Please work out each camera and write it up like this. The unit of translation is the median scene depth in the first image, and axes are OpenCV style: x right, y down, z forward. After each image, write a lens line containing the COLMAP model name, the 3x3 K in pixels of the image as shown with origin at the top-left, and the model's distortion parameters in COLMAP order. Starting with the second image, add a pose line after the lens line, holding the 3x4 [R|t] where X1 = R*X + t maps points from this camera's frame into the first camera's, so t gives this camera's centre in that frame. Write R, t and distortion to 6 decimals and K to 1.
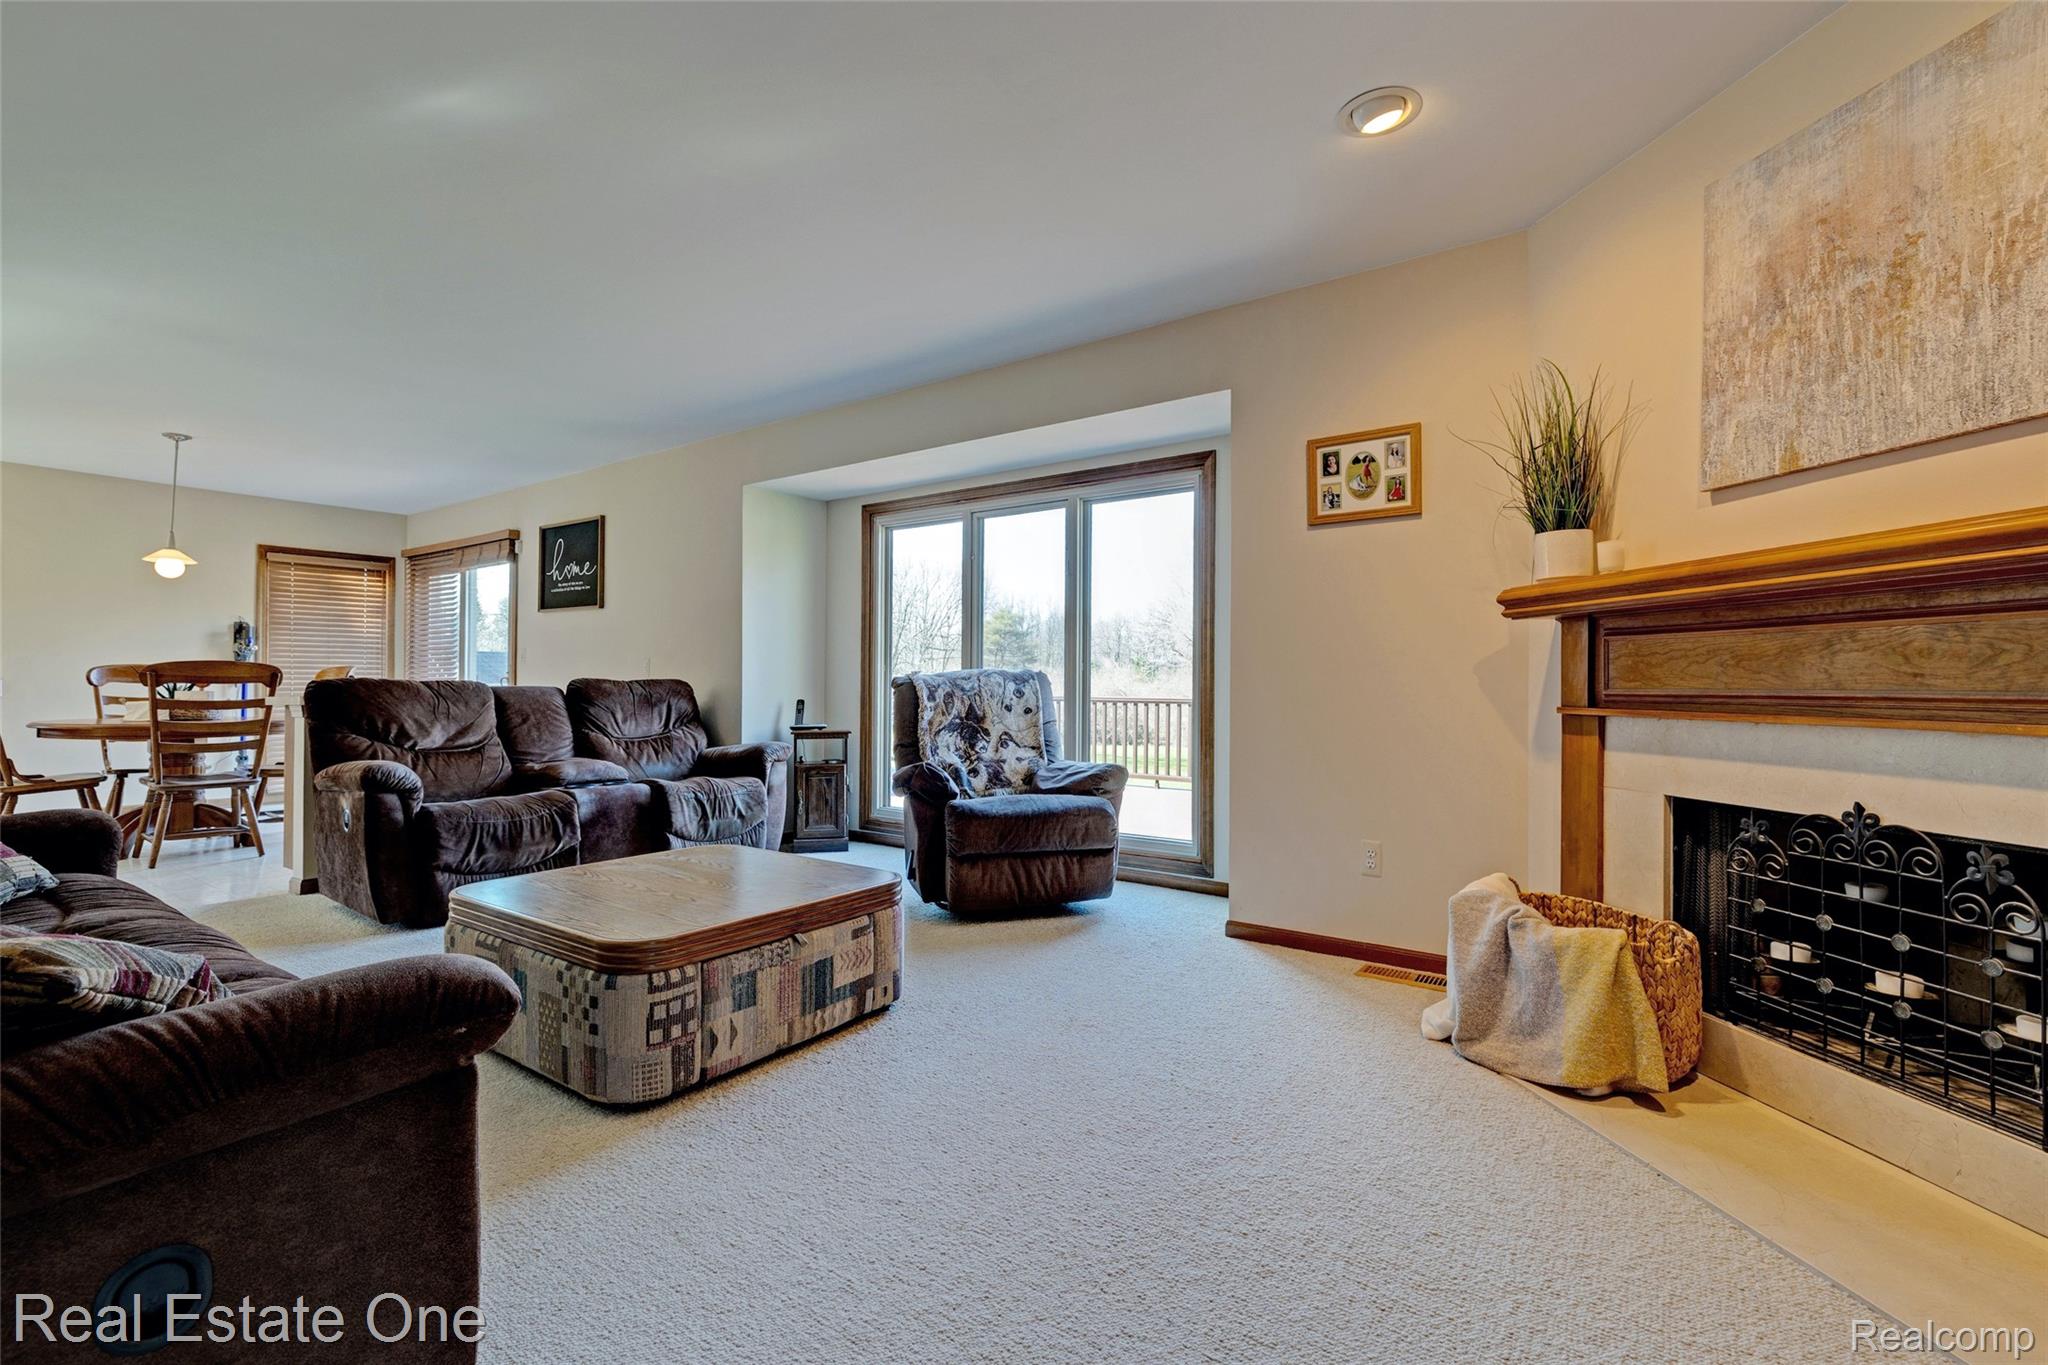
lens RADIAL K [[879.1, 0, 1022.4], [0, 879.1, 678.3], [0, 0, 1]] dist [-0.000370, -0.000029]
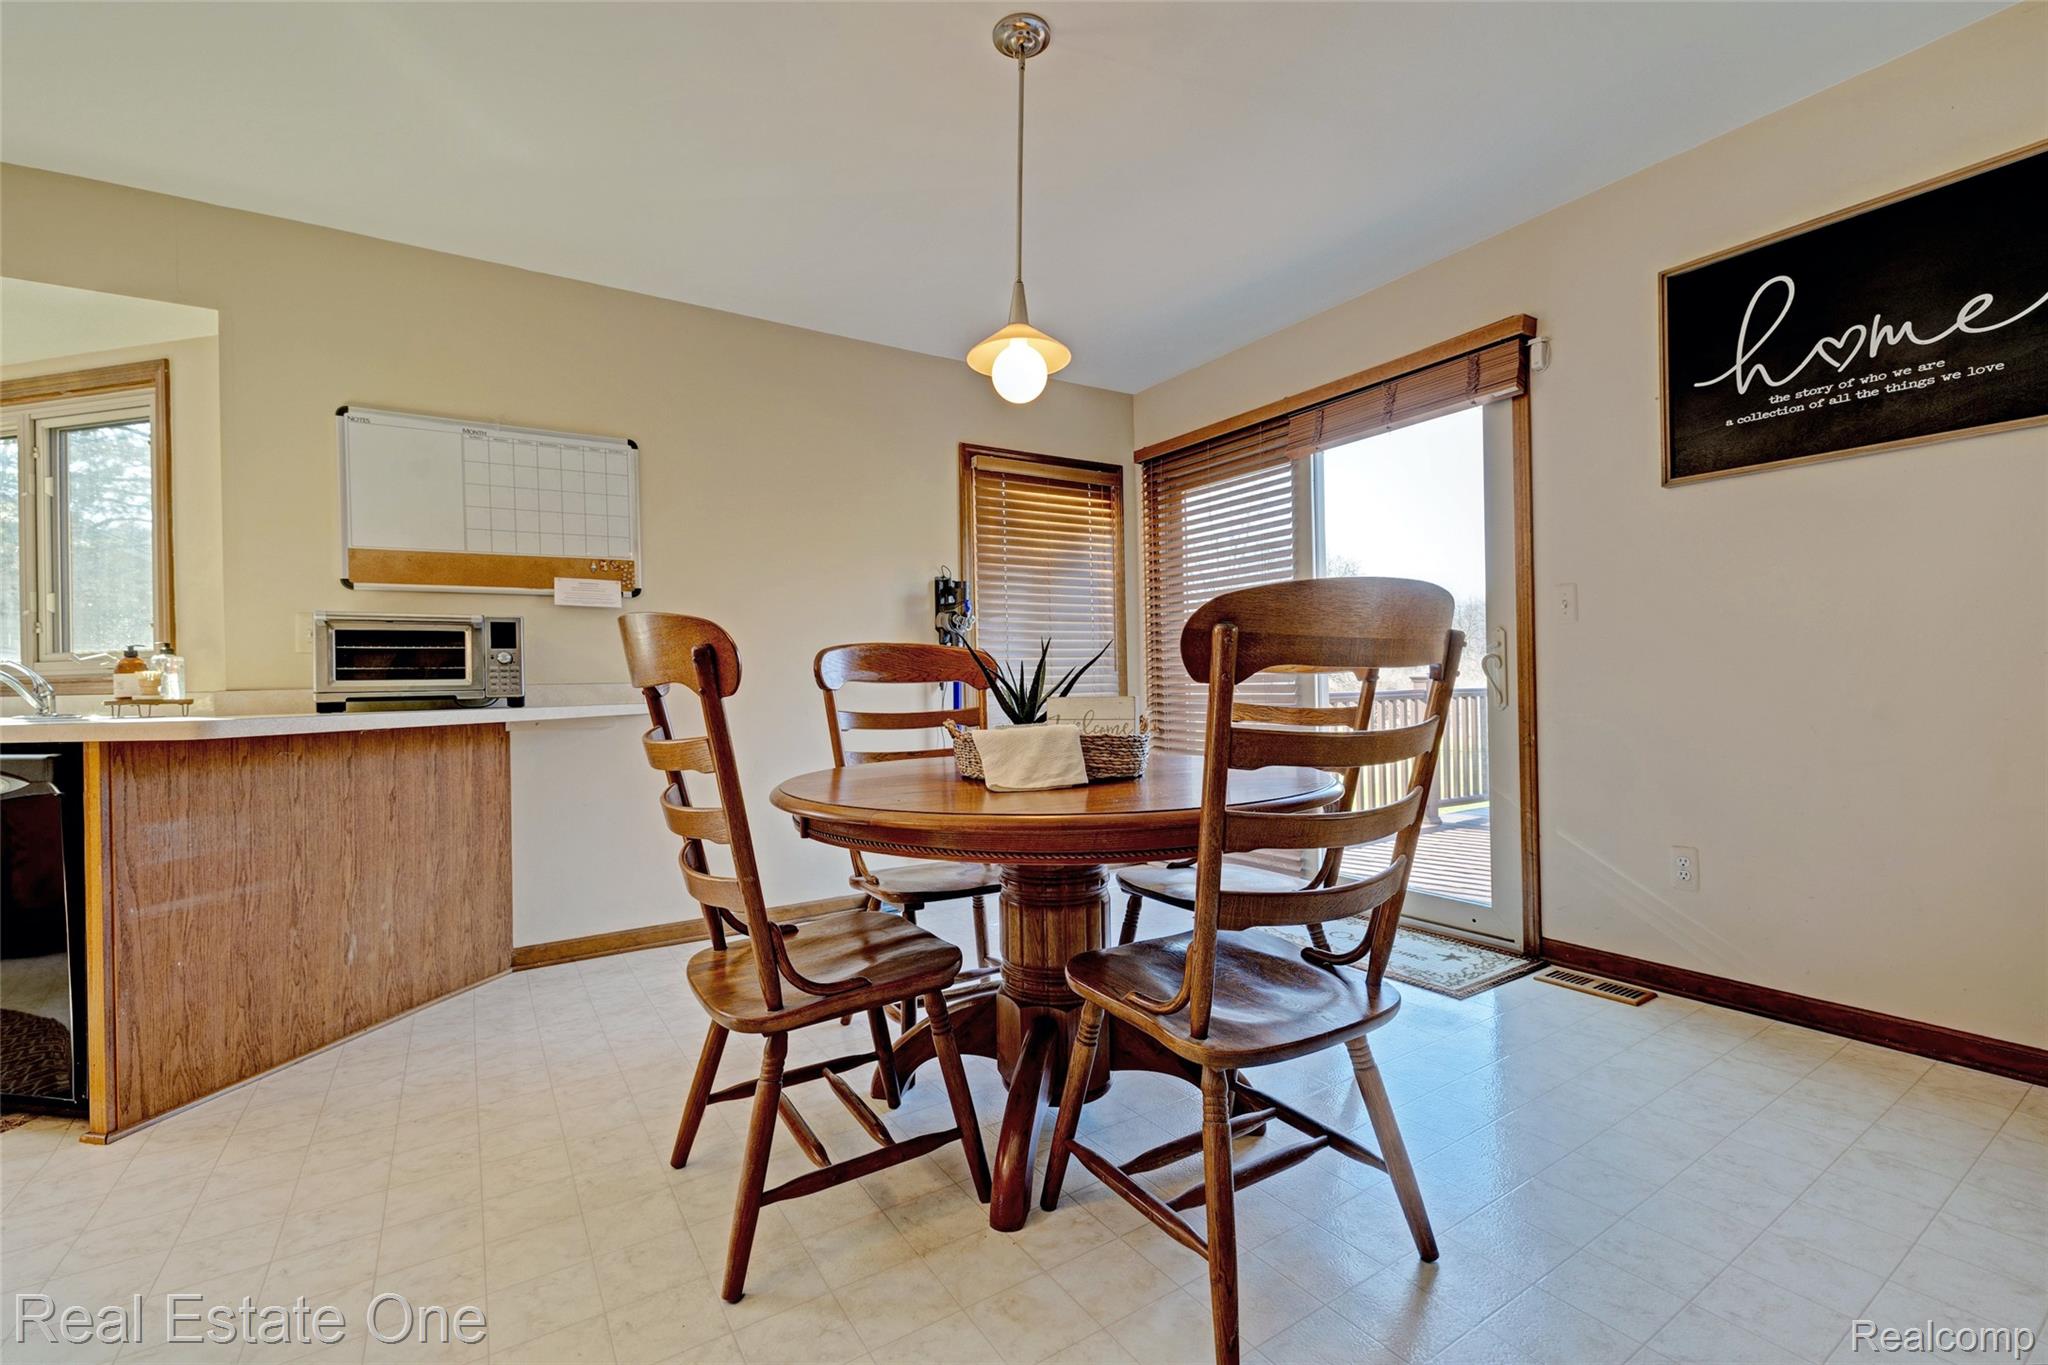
lens RADIAL K [[879.1, 0, 1022.4], [0, 879.1, 678.3], [0, 0, 1]] dist [-0.000370, -0.000029]
pose [[0.922465, -0.020417, -0.385541, -0.627706], [0.020862, 0.999778, -0.003032, 0.005112], [0.385517, -0.005246, 0.922686, 0.493879]]
